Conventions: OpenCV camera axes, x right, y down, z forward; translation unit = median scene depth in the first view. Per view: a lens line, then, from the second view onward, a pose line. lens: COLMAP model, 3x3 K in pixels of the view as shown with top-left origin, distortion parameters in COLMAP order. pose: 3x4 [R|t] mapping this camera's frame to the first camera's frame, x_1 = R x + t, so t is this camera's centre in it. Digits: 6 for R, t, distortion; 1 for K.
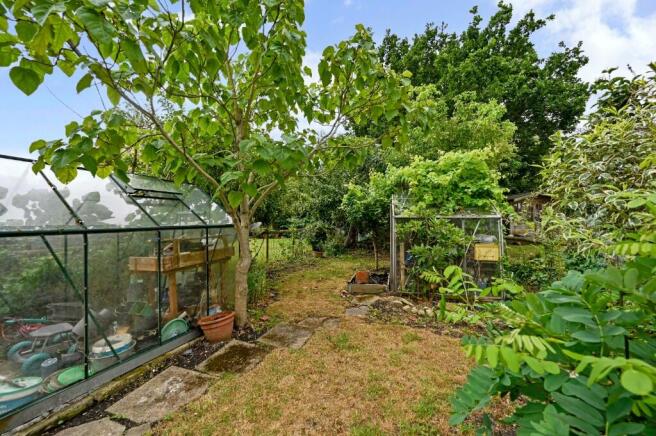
lens RADIAL K [[253.5, 0, 328.0], [0, 253.5, 218.0], [0, 0, 1]] dist [-0.002175, -0.000130]
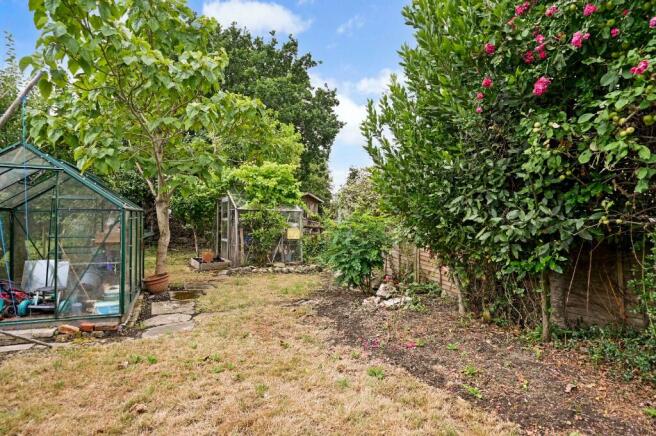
lens RADIAL K [[357.0, 0, 328.0], [0, 357.0, 218.0], [0, 0, 1]] dist [0.000563, 0.000062]
pose [[0.702443, 0.019515, 0.711472, -0.638903], [-0.023006, 0.999724, -0.004707, 0.038142], [-0.711368, -0.013062, 0.702698, -0.554356]]
